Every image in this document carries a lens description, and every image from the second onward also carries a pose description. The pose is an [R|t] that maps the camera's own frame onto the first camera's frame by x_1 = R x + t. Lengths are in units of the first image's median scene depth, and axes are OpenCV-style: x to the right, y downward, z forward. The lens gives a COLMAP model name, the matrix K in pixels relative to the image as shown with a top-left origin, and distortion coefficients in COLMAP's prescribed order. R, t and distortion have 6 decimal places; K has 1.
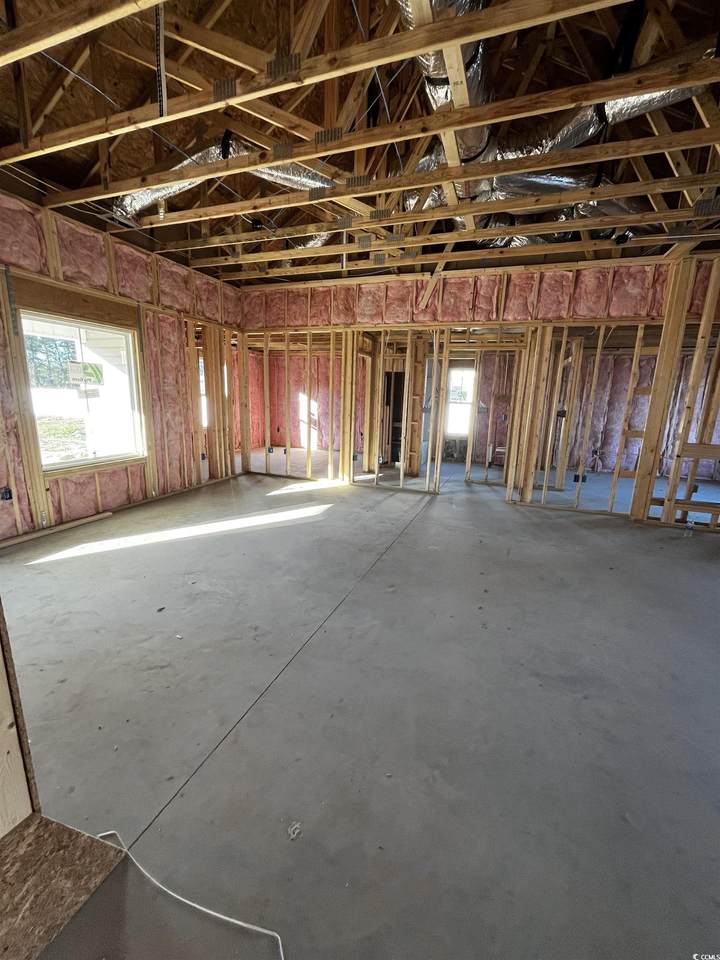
lens RADIAL K [[389.4, 0, 360.4], [0, 389.4, 481.6], [0, 0, 1]] dist [0.000326, -0.000990]
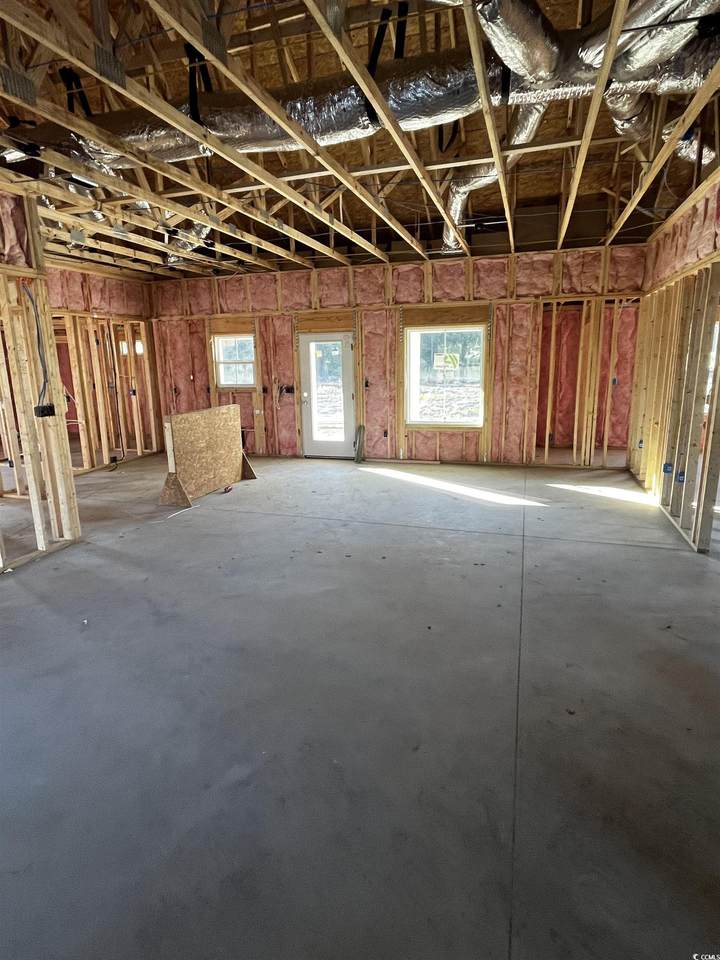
lens RADIAL K [[529.4, 0, 359.2], [0, 529.4, 477.1], [0, 0, 1]] dist [0.019210, 0.000288]
pose [[0.044563, 0.189308, -0.980906, 1.083687], [-0.197111, 0.964246, 0.177138, -0.131389], [0.979368, 0.185453, 0.080285, 0.530826]]
